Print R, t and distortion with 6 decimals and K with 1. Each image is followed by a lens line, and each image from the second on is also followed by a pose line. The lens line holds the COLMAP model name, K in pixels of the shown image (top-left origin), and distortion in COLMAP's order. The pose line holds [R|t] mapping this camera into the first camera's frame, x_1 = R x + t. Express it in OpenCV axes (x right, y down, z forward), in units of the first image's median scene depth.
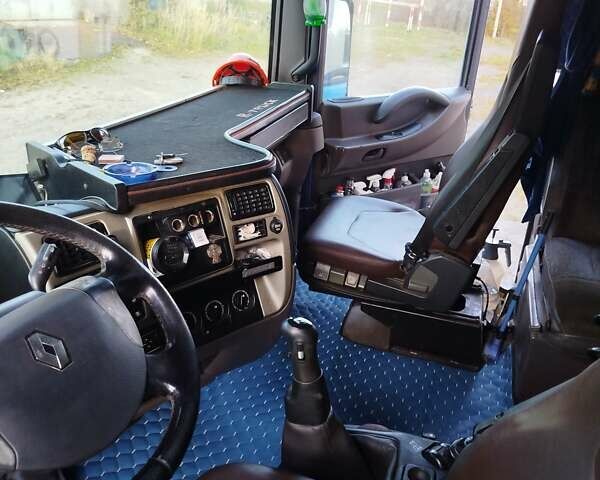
lens RADIAL K [[559.4, 0, 300.0], [0, 559.4, 240.0], [0, 0, 1]] dist [0.016345, 0.000000]
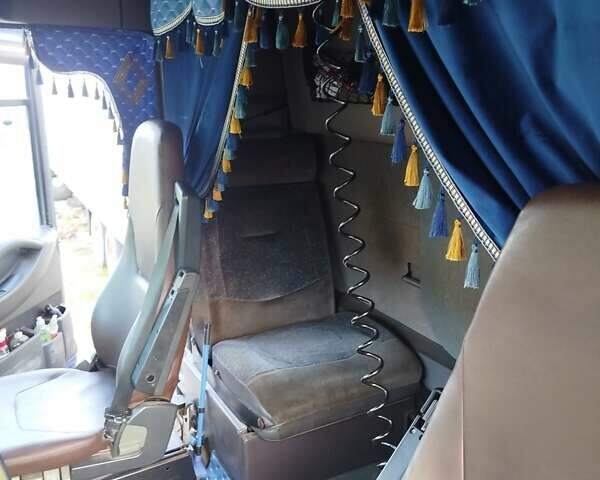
lens RADIAL K [[559.4, 0, 300.0], [0, 559.4, 240.0], [0, 0, 1]] dist [0.016345, 0.000000]
pose [[0.678370, -0.239541, 0.694575, -0.103272], [0.359432, 0.932709, -0.029378, -0.069620], [-0.640799, 0.269582, 0.718820, 0.028080]]
